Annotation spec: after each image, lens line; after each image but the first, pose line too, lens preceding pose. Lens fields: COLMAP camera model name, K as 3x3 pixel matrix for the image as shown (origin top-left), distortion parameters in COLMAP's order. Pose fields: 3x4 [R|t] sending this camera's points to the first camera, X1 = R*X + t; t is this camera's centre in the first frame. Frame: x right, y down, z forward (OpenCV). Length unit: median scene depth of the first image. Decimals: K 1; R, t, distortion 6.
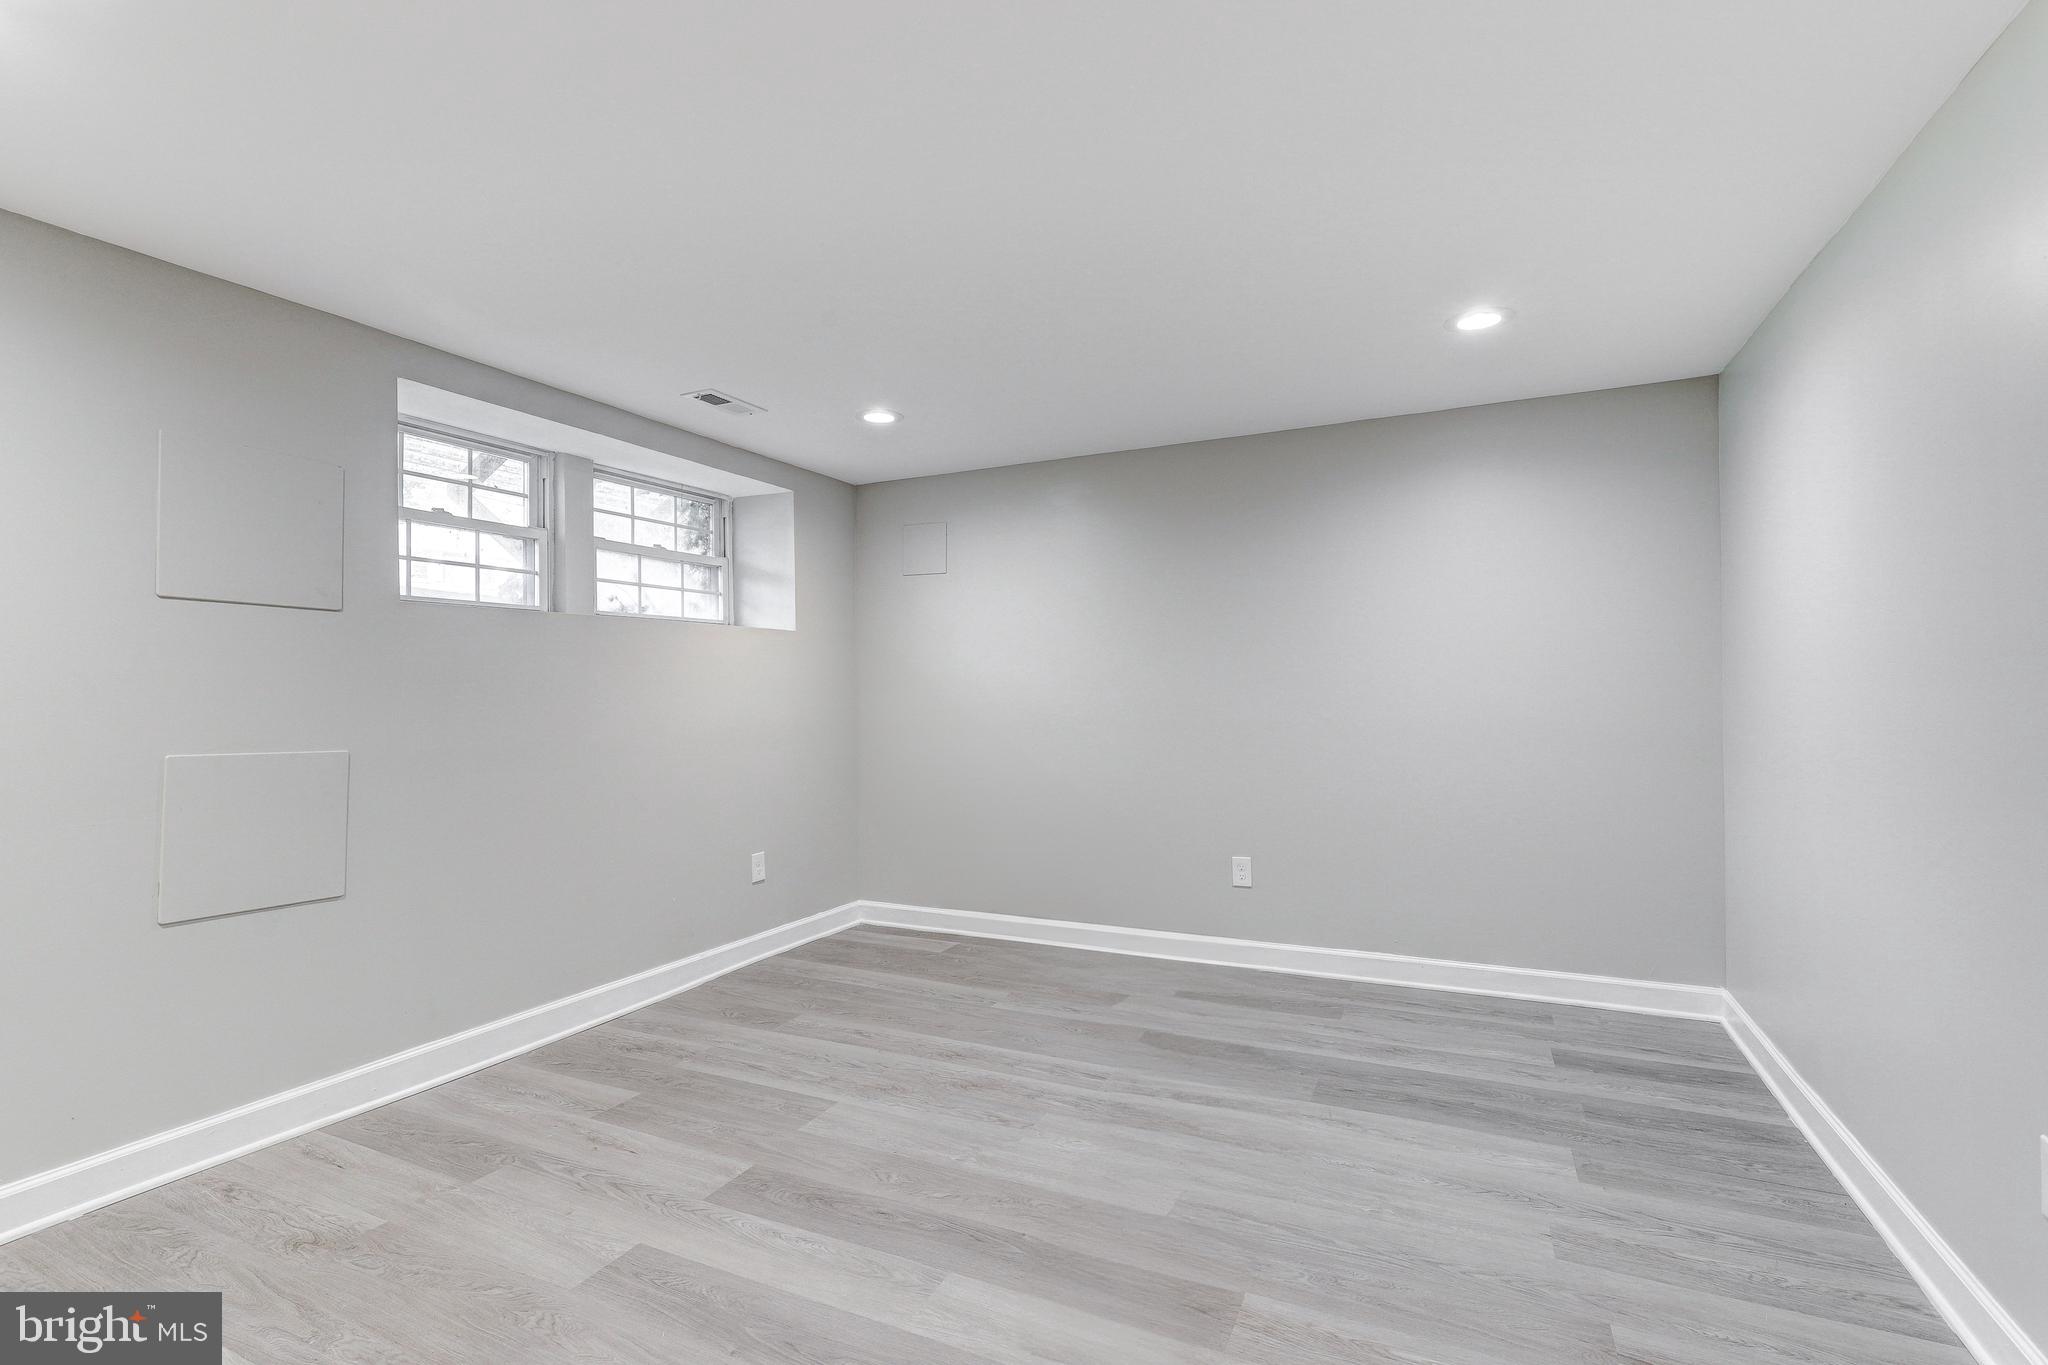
lens RADIAL K [[934.9, 0, 1020.3], [0, 934.9, 682.8], [0, 0, 1]] dist [-0.001113, 0.000570]
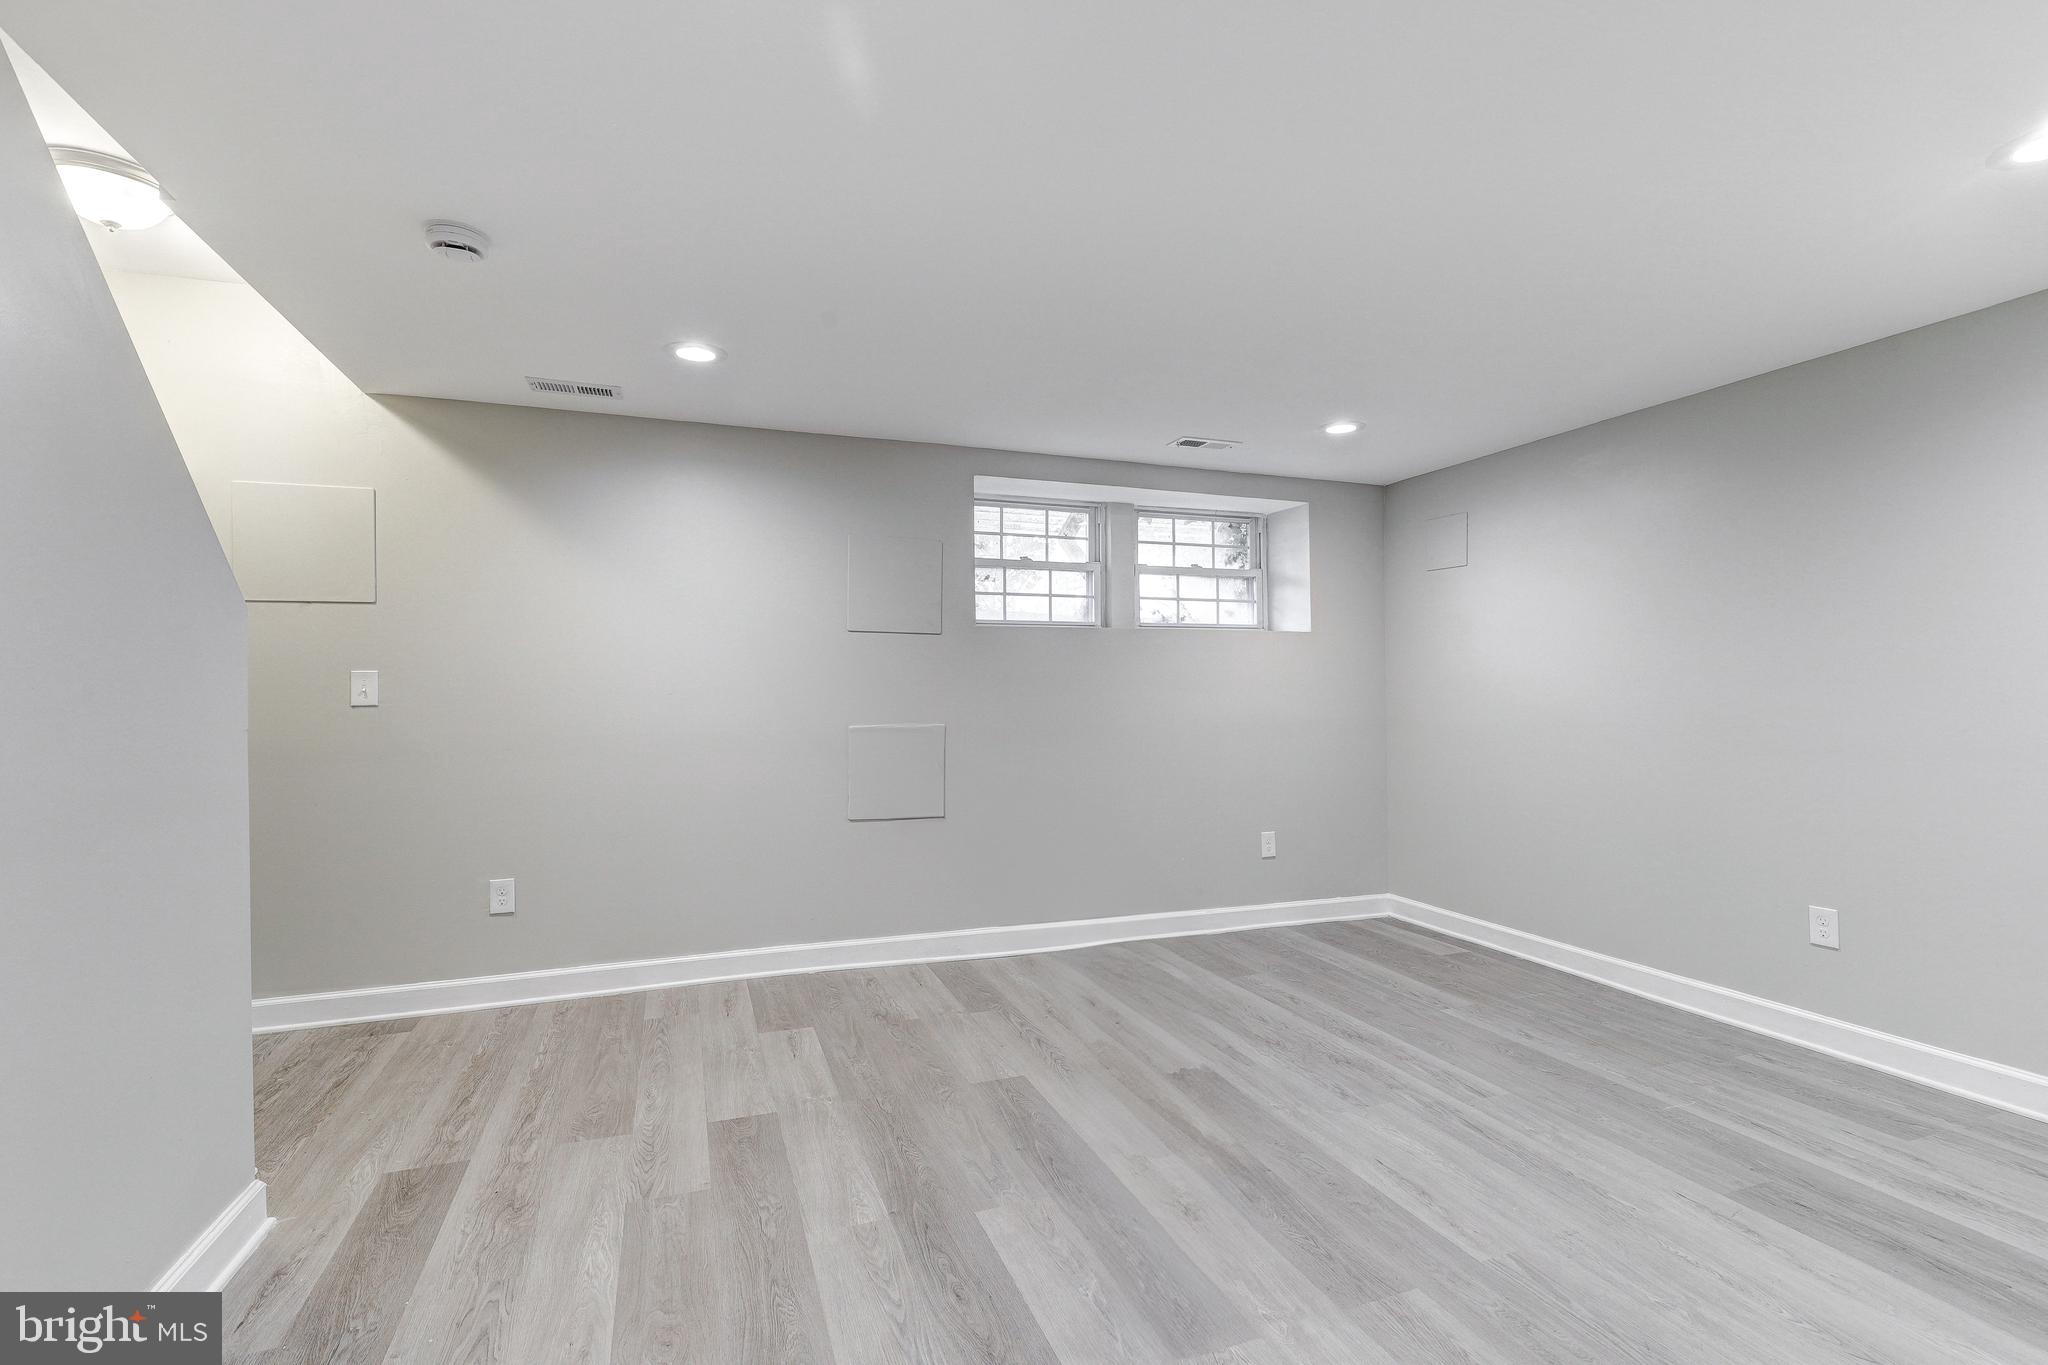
lens RADIAL K [[934.9, 0, 1020.3], [0, 934.9, 682.8], [0, 0, 1]] dist [-0.001113, 0.000570]
pose [[0.708436, 0.000820, -0.705775, 0.329342], [0.000694, 0.999998, 0.001858, 0.001295], [0.705775, -0.001807, 0.708434, -0.003050]]
